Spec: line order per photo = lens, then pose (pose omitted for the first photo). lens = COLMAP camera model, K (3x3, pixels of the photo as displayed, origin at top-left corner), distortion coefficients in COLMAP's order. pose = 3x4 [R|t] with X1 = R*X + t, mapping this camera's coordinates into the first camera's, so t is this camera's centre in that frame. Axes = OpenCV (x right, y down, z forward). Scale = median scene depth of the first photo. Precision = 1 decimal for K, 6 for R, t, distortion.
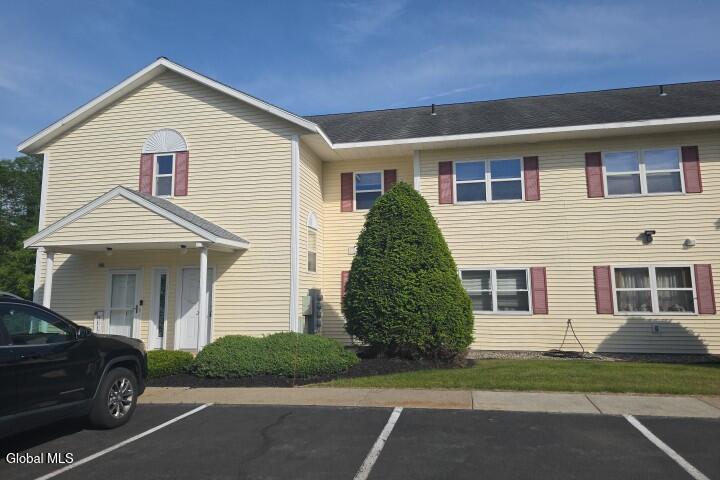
lens RADIAL K [[487.9, 0, 358.6], [0, 487.9, 233.8], [0, 0, 1]] dist [0.059735, -0.043481]
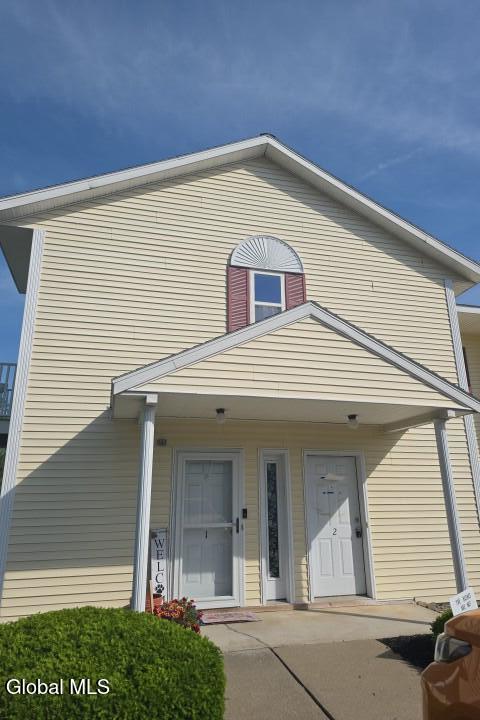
lens RADIAL K [[487.9, 0, 241.3], [0, 487.9, 367.5], [0, 0, 1]] dist [0.059735, -0.043481]
pose [[0.889954, 0.122414, 0.439314, -0.695597], [-0.050805, 0.983918, -0.171246, 0.070200], [-0.453212, 0.130081, 0.881861, 0.476616]]
